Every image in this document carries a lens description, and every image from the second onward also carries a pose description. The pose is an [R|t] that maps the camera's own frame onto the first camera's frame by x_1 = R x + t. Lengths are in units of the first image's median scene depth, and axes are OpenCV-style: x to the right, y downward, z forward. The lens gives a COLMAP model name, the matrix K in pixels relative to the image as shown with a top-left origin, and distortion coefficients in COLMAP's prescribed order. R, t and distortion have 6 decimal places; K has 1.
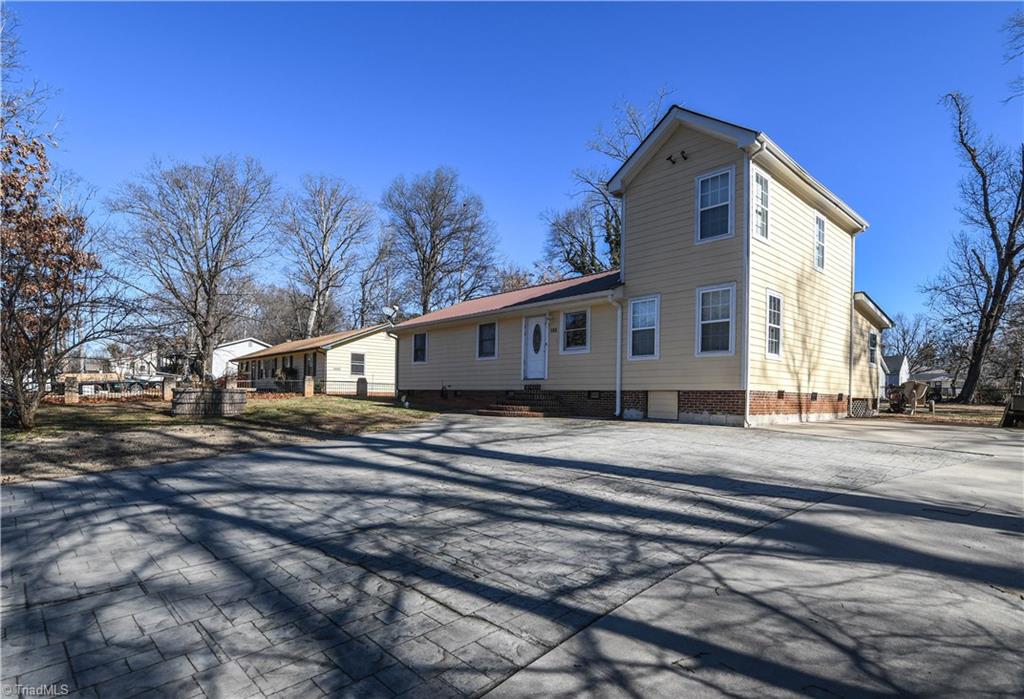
lens RADIAL K [[509.4, 0, 511.5], [0, 509.4, 393.4], [0, 0, 1]] dist [0.000026, -0.000525]
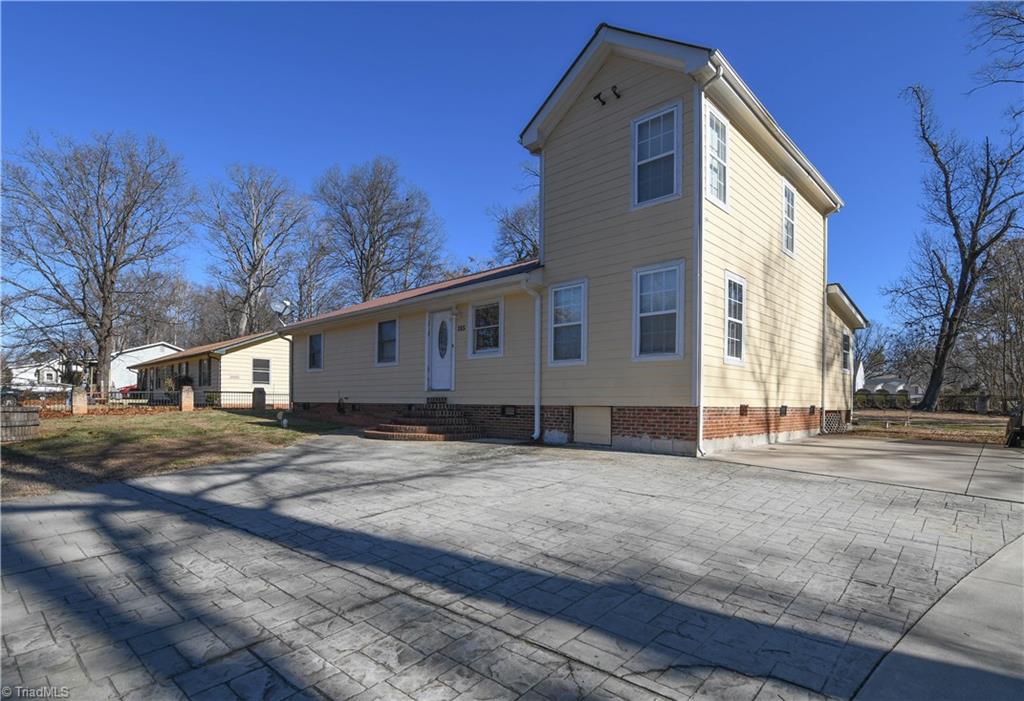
lens RADIAL K [[518.9, 0, 500.8], [0, 518.9, 398.6], [0, 0, 1]] dist [0.000678, -0.000003]
pose [[0.998437, -0.005608, 0.055613, 0.098307], [0.005783, 0.999979, -0.002976, -0.012627], [-0.055595, 0.003293, 0.998448, 0.197397]]
